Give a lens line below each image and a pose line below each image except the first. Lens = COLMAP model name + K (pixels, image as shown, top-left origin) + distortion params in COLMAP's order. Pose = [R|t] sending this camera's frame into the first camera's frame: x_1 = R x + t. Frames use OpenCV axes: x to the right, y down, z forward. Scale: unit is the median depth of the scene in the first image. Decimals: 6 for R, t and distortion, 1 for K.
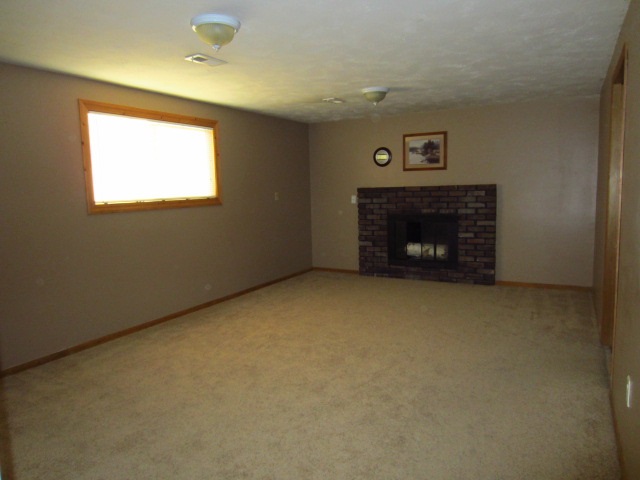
lens RADIAL K [[442.1, 0, 320.0], [0, 442.1, 240.0], [0, 0, 1]] dist [-0.044164, -0.001131]
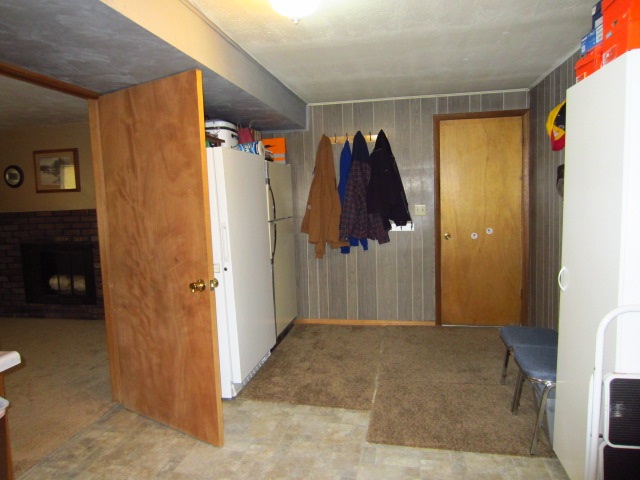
lens RADIAL K [[442.1, 0, 320.0], [0, 442.1, 240.0], [0, 0, 1]] dist [-0.044164, -0.001131]
pose [[0.947113, -0.031358, 0.319365, 0.439499], [0.042458, 0.998710, -0.027851, -0.018006], [-0.318080, 0.039937, 0.947222, 0.026132]]
